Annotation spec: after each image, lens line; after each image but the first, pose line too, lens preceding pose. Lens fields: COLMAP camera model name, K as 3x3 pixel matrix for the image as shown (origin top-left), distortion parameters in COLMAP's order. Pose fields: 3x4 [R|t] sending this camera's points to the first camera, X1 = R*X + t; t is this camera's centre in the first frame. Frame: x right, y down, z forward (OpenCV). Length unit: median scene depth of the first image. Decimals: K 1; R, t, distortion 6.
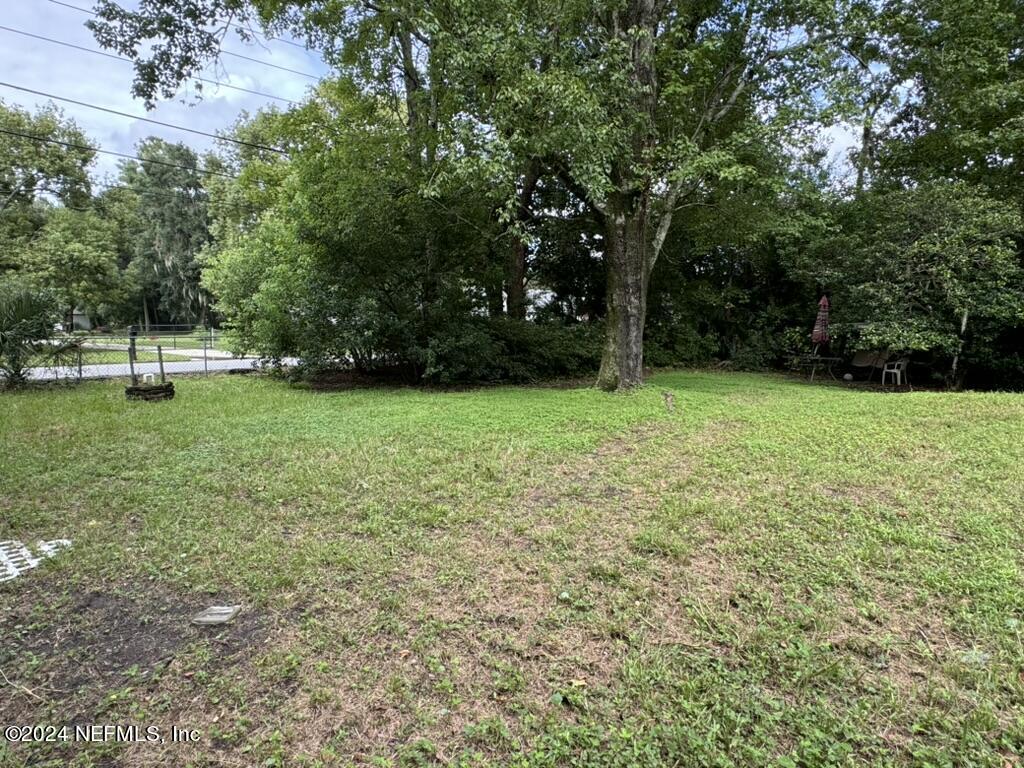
lens RADIAL K [[599.0, 0, 510.6], [0, 599.0, 377.3], [0, 0, 1]] dist [-0.002787, 0.000794]
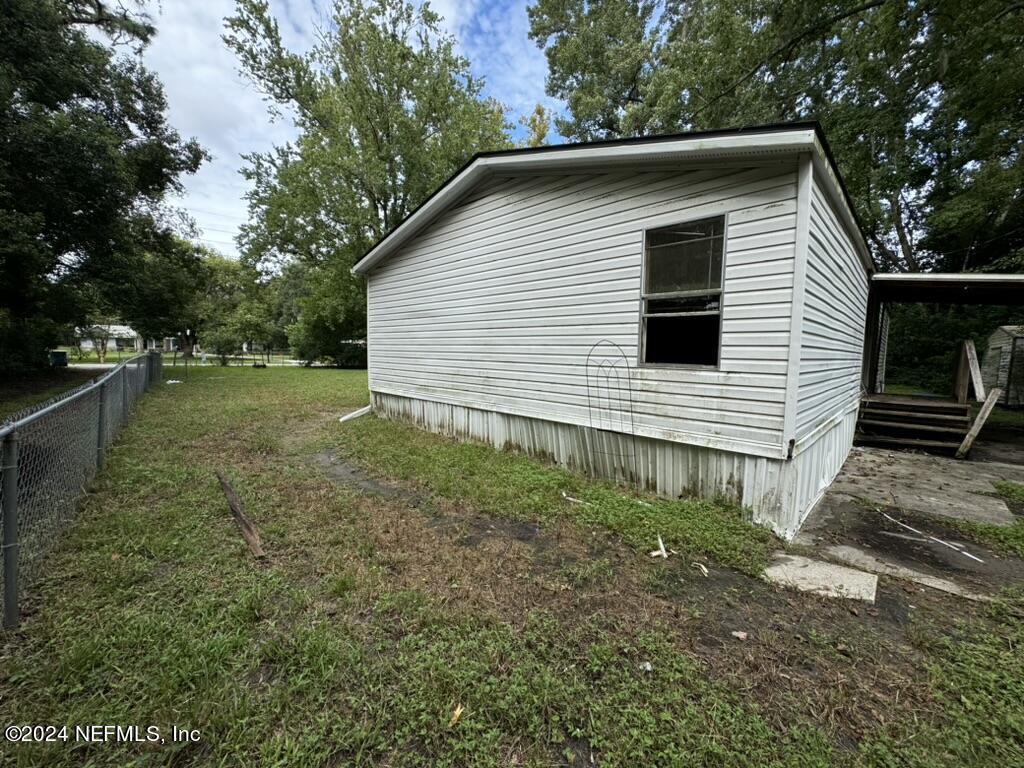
lens RADIAL K [[408.2, 0, 511.7], [0, 408.2, 383.9], [0, 0, 1]] dist [0.001903, 0.000151]
pose [[0.997066, 0.029046, -0.070819, 0.459569], [-0.030368, 0.999383, -0.017662, 0.052138], [0.070263, 0.019761, 0.997333, -0.569808]]
